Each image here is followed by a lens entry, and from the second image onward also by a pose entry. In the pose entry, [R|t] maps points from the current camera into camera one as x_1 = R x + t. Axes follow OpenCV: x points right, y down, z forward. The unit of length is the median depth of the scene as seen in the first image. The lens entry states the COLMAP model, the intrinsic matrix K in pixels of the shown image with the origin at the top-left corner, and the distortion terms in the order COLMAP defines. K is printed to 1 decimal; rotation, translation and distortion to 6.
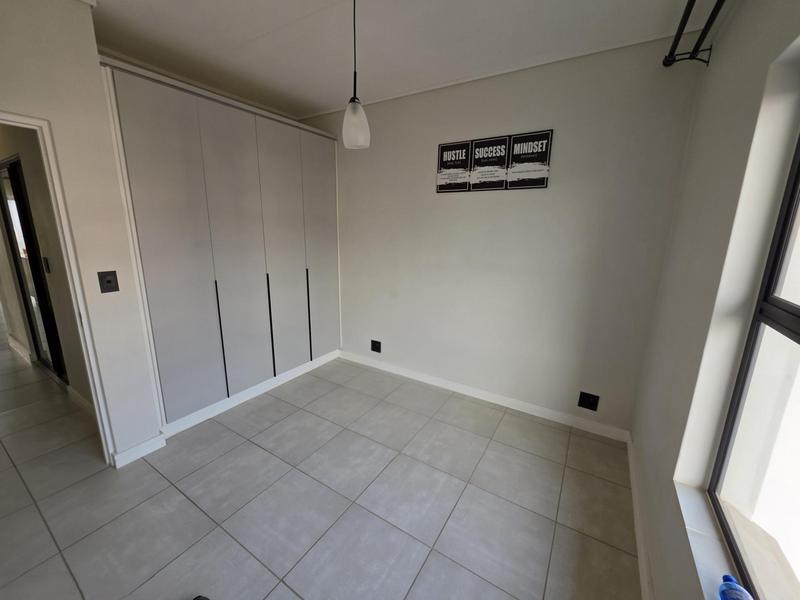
lens RADIAL K [[323.2, 0, 396.9], [0, 323.2, 298.2], [0, 0, 1]] dist [-0.000973, 0.000717]
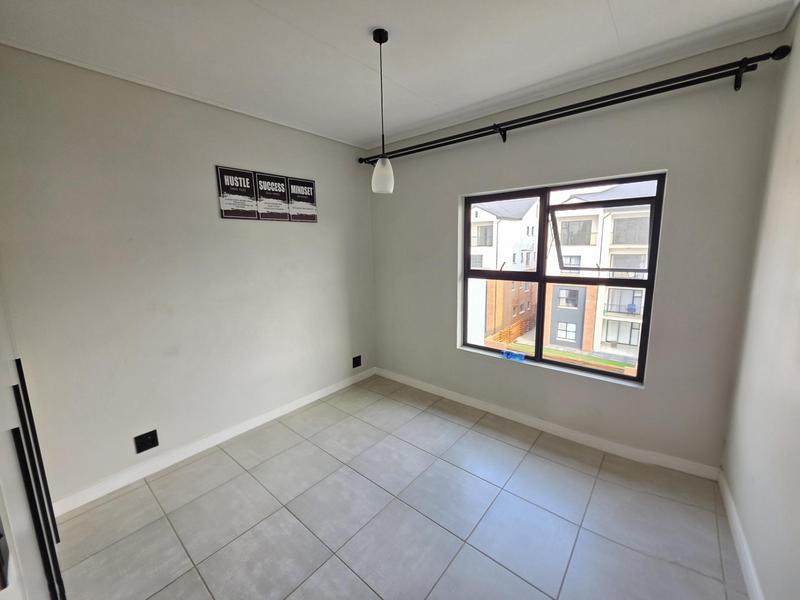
lens RADIAL K [[323.2, 0, 397.3], [0, 323.2, 297.9], [0, 0, 1]] dist [-0.000973, 0.000717]
pose [[0.140538, -0.176597, 0.974198, -0.800407], [0.241382, 0.960384, 0.139271, -0.135306], [-0.960200, 0.215581, 0.177598, 0.470354]]
